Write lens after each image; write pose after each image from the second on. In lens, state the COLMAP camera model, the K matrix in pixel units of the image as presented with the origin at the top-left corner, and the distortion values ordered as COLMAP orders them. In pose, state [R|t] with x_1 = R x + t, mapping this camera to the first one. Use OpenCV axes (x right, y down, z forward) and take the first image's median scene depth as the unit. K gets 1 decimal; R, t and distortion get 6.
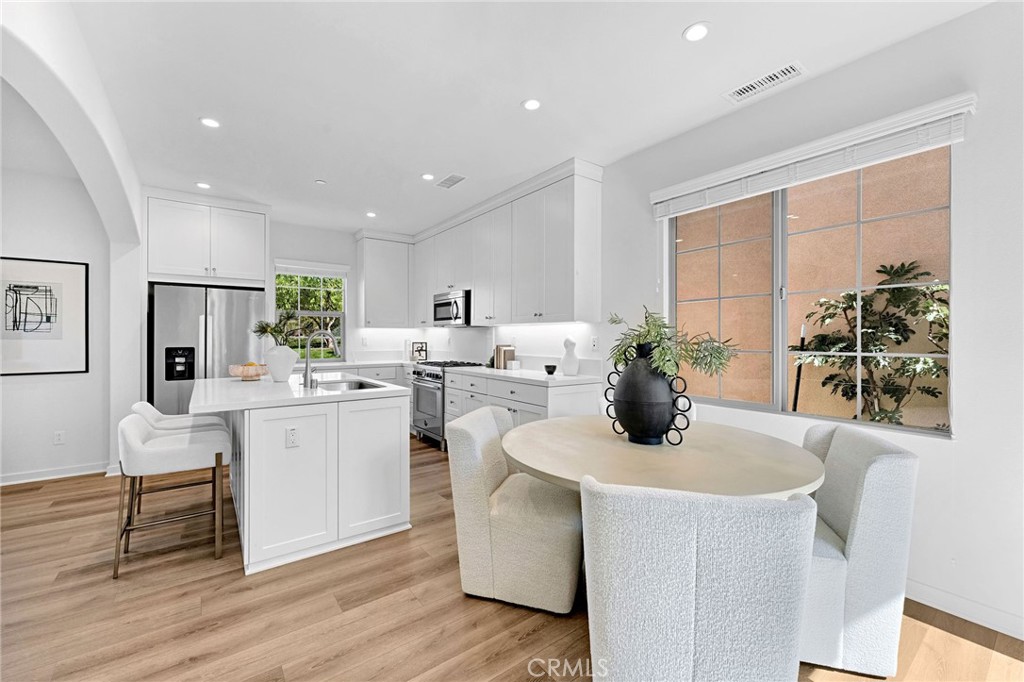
lens RADIAL K [[411.5, 0, 504.2], [0, 411.5, 338.9], [0, 0, 1]] dist [0.000776, 0.001100]
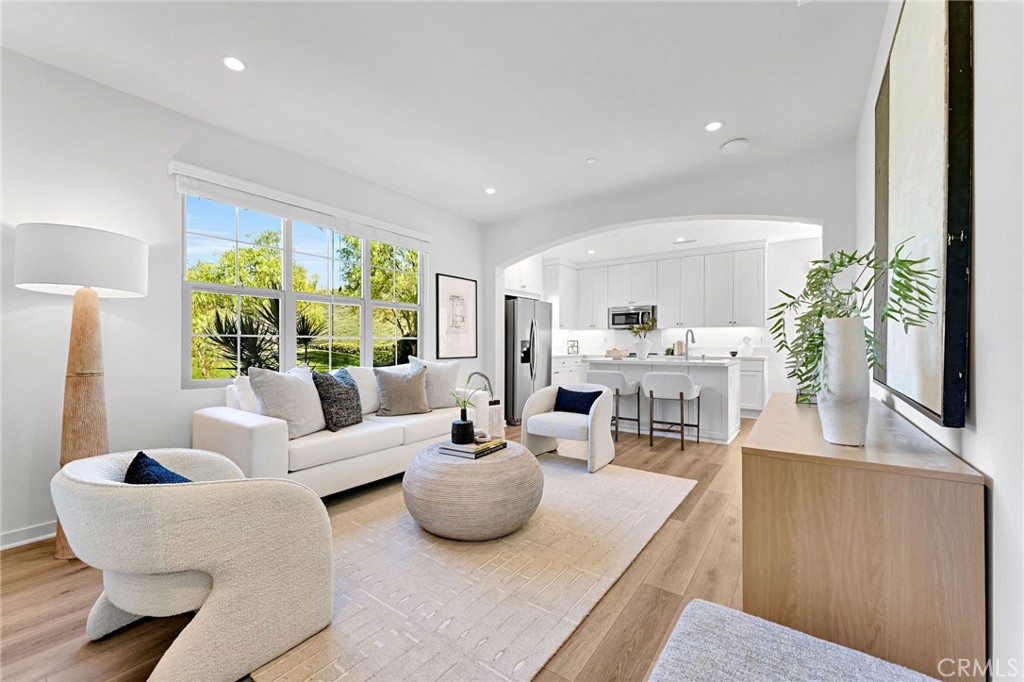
lens RADIAL K [[411.5, 0, 504.0], [0, 411.5, 342.0], [0, 0, 1]] dist [0.000776, 0.001100]
pose [[0.955461, 0.003702, 0.295096, -1.302939], [-0.001137, 0.999960, -0.008864, 0.039478], [-0.295117, 0.008134, 0.955427, -0.369279]]
